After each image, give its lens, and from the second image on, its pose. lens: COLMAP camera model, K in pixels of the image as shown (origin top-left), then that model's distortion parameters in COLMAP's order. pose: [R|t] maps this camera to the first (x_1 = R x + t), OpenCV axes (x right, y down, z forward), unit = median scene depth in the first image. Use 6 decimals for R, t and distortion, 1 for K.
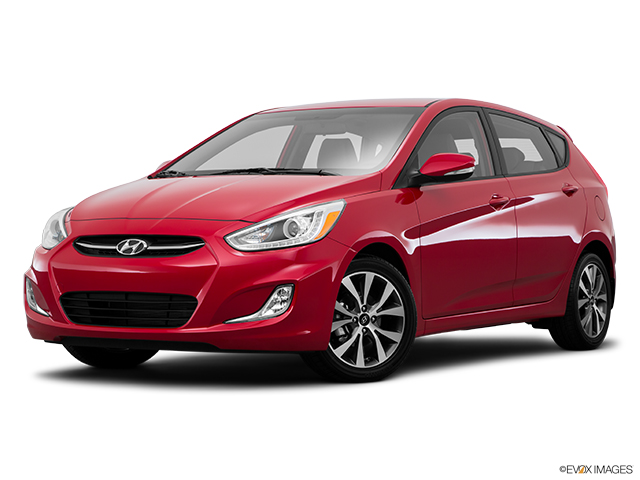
lens RADIAL K [[1434.3, 0, 326.1], [0, 1434.3, 237.9], [0, 0, 1]] dist [0.364783, 0.000000]
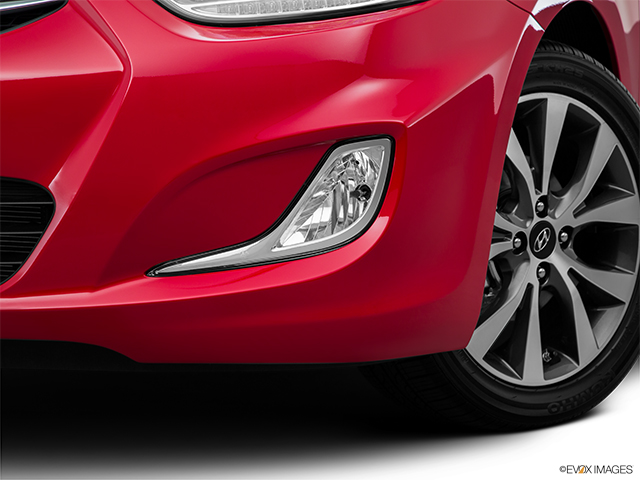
lens RADIAL K [[1781.0, 0, 320.7], [0, 1781.0, 239.5], [0, 0, 1]] dist [0.410401, 0.000000]
pose [[0.986656, -0.023604, 0.161101, -0.091078], [0.007878, 0.995198, 0.097564, 0.016762], [-0.162630, -0.094992, 0.982104, 0.615873]]
